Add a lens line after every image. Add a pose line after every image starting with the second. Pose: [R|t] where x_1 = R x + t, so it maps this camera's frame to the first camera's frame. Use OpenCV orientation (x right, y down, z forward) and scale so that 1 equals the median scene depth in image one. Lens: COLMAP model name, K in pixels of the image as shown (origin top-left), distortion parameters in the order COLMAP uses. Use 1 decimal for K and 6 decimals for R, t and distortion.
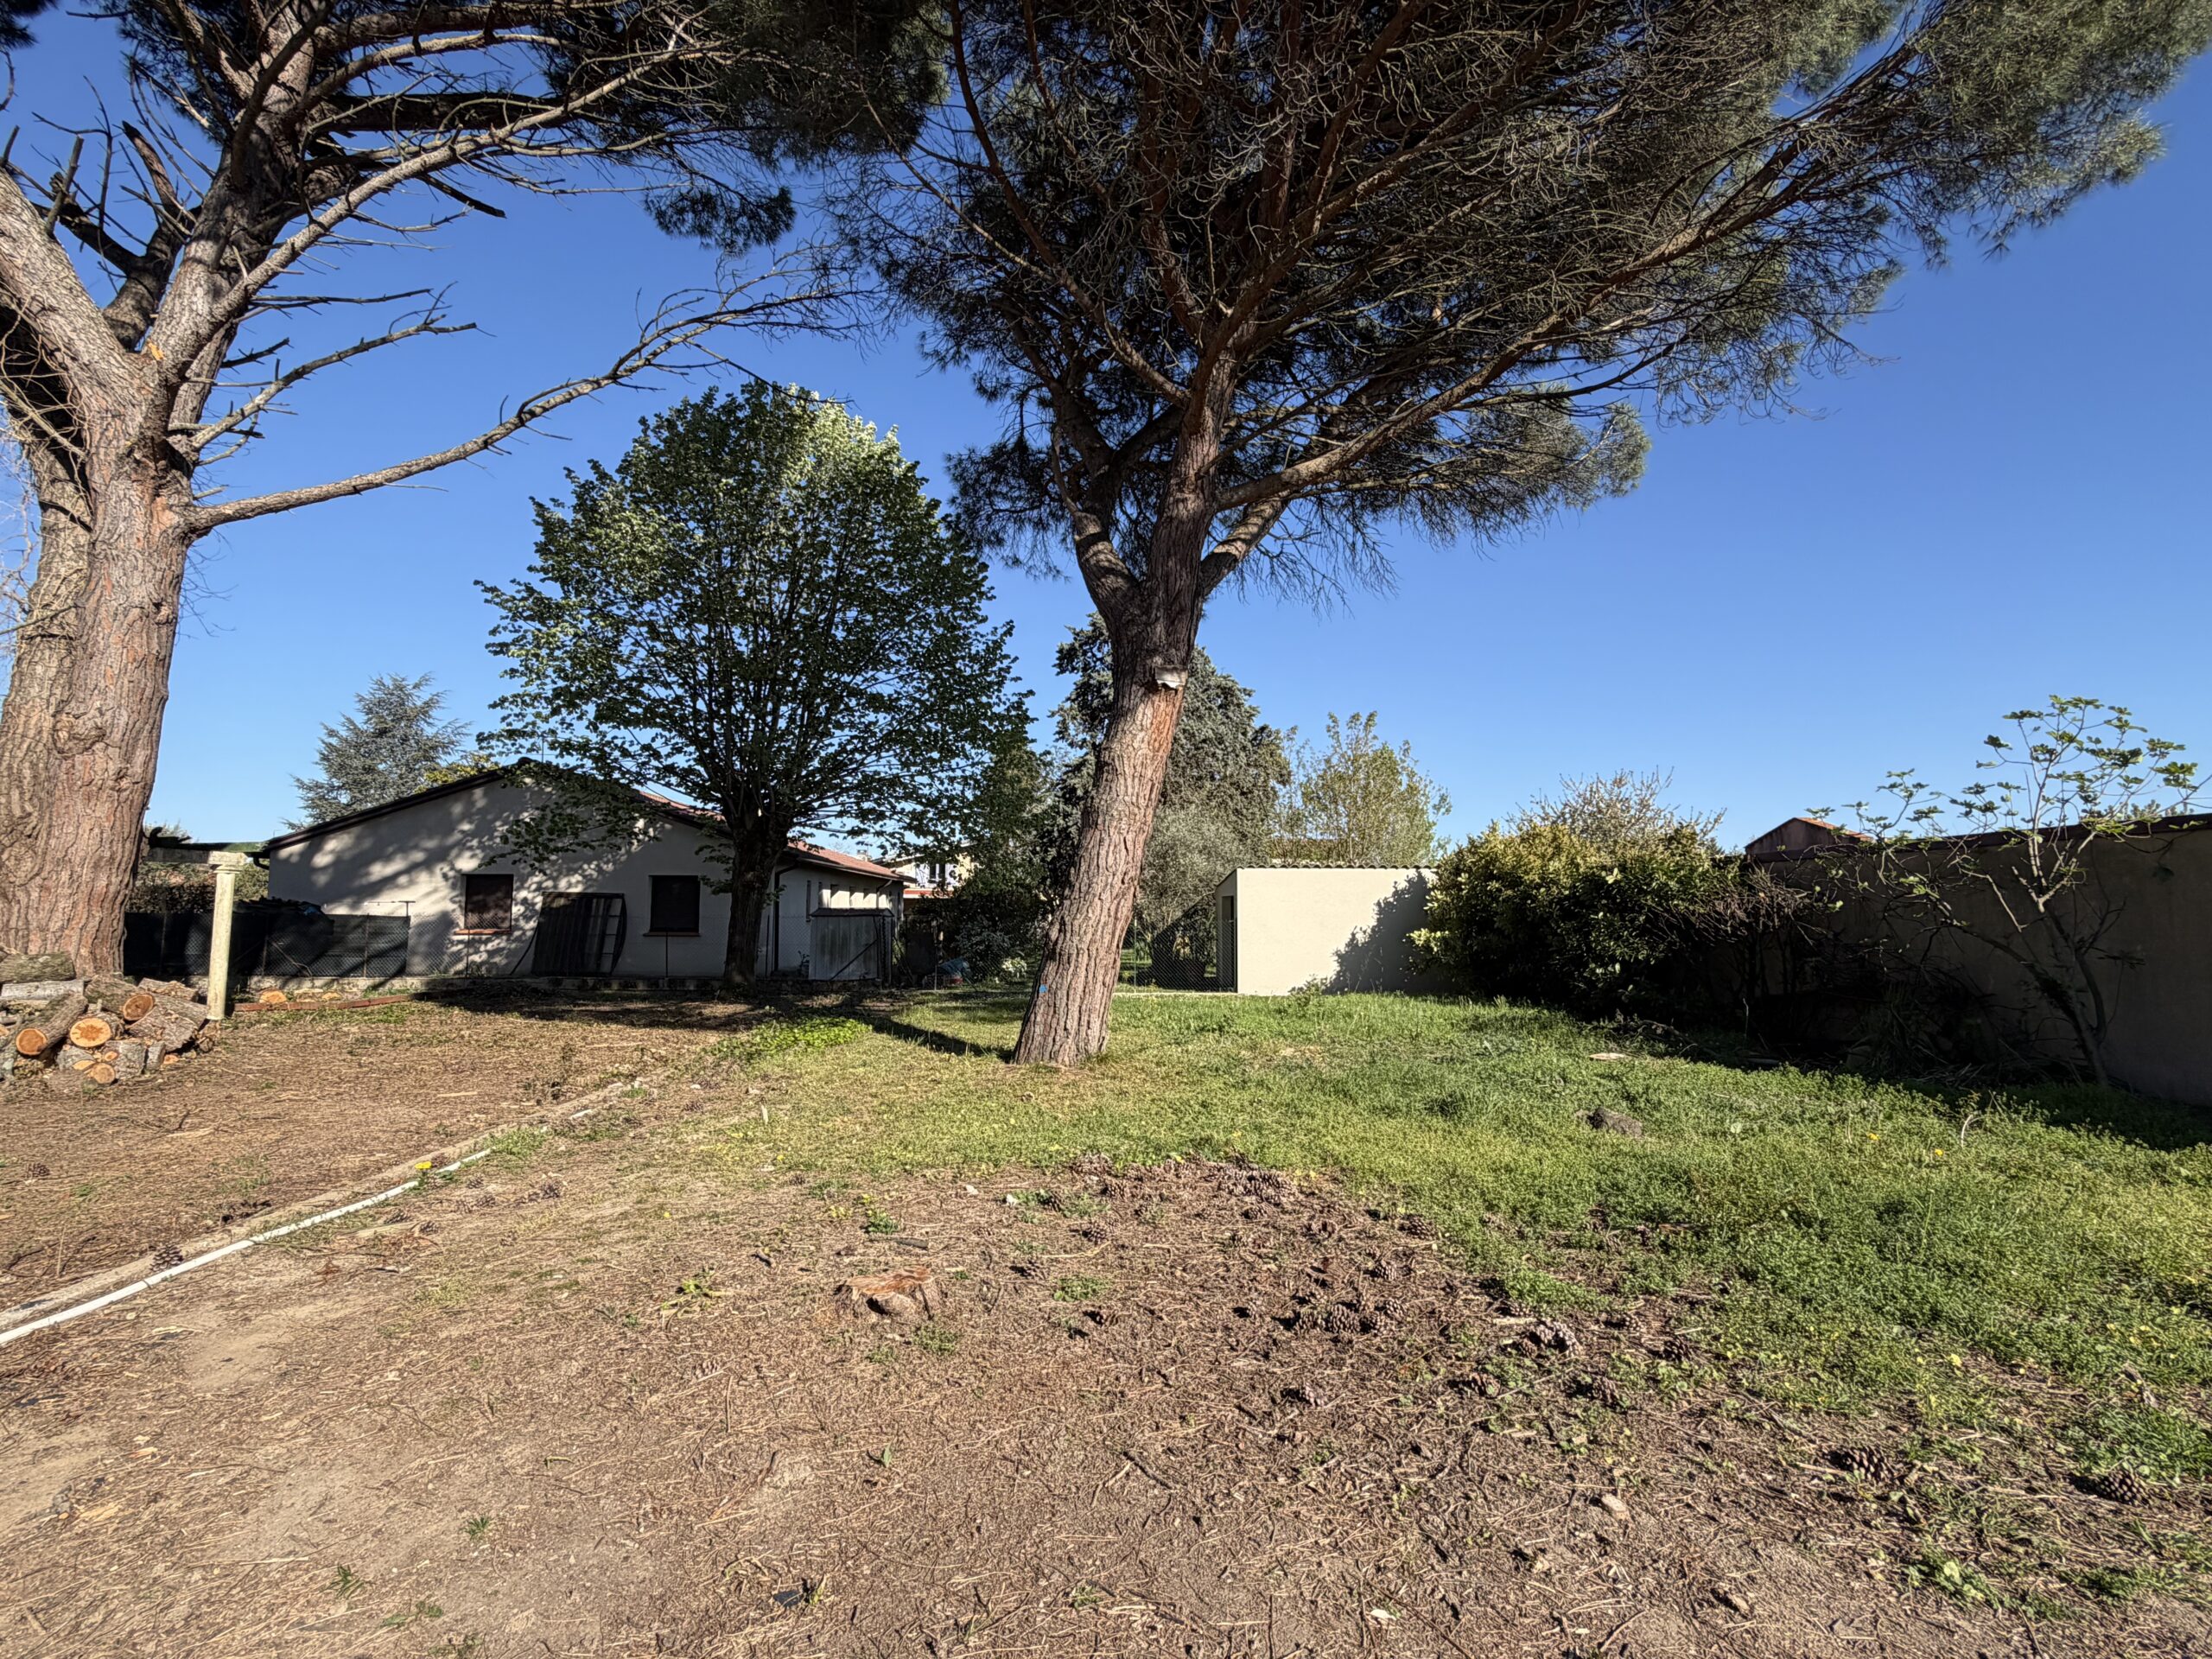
lens RADIAL K [[1062.3, 0, 1106.9], [0, 1062.3, 825.1], [0, 0, 1]] dist [-0.002193, 0.000717]
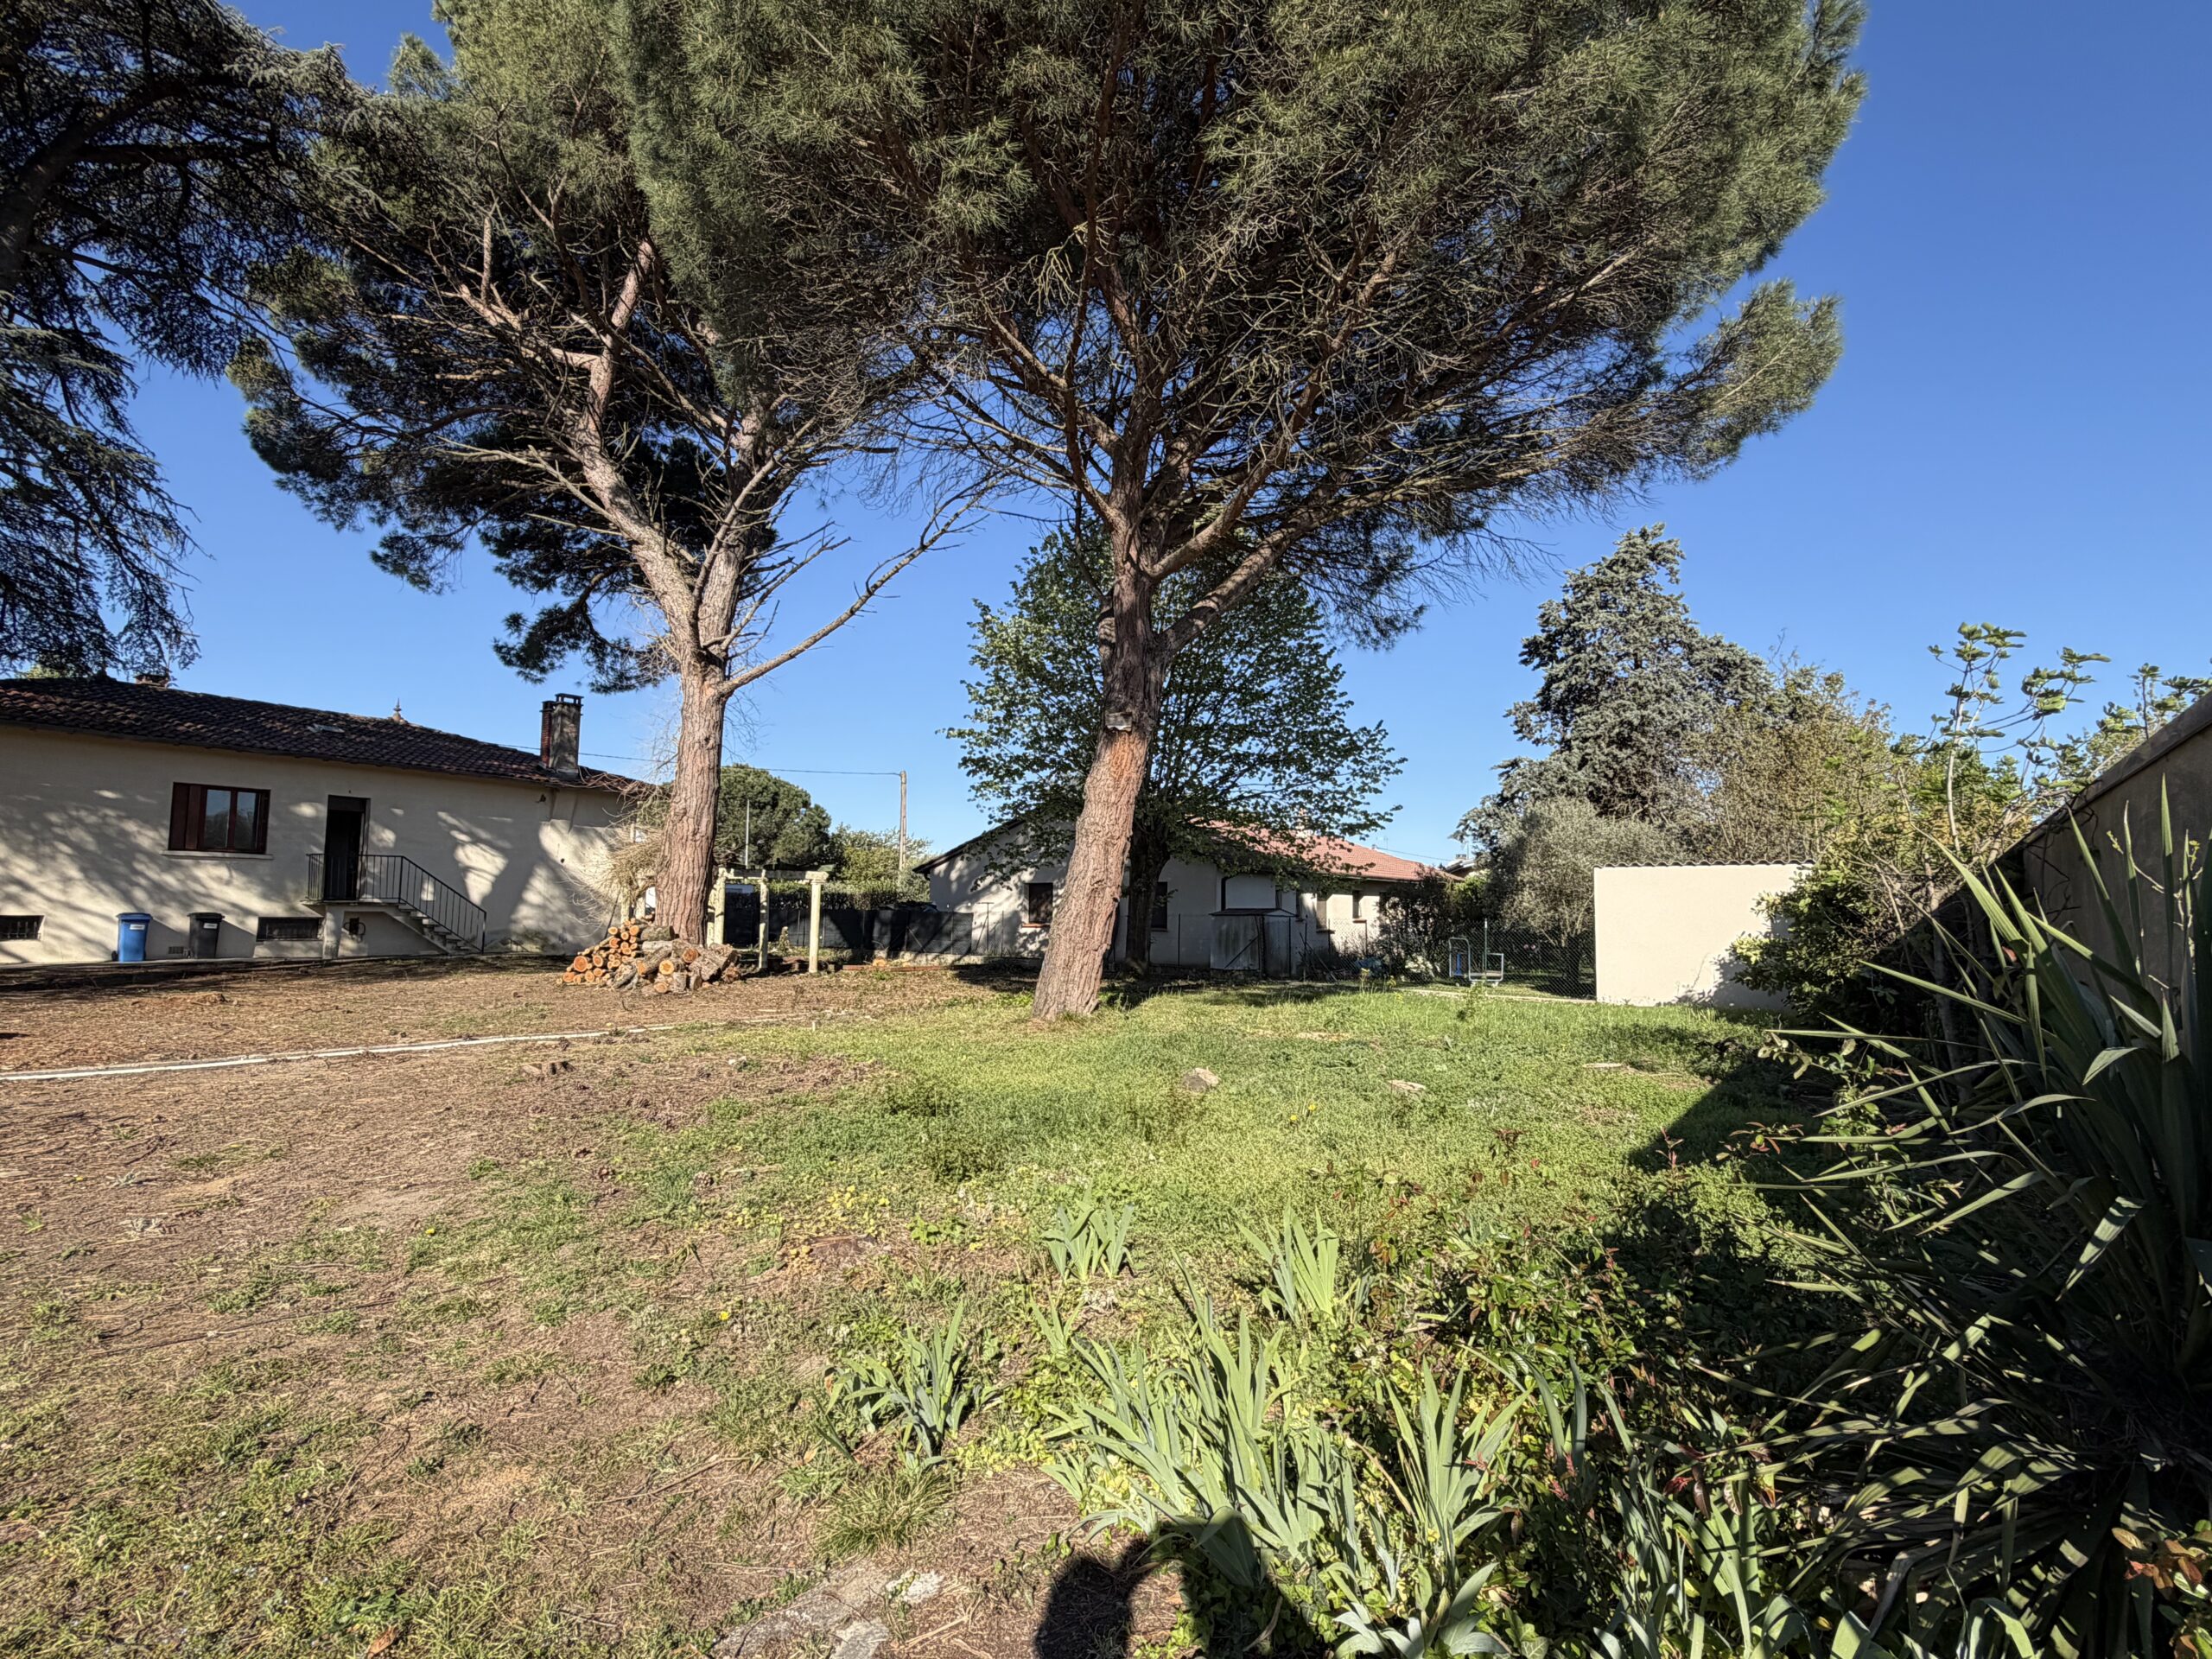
lens RADIAL K [[1062.3, 0, 1110.8], [0, 1062.3, 835.5], [0, 0, 1]] dist [-0.002193, 0.000717]
pose [[0.779285, -0.039284, -0.625438, 0.392100], [0.042054, 0.999062, -0.010352, 0.003608], [0.625257, -0.018235, 0.780205, -0.001805]]
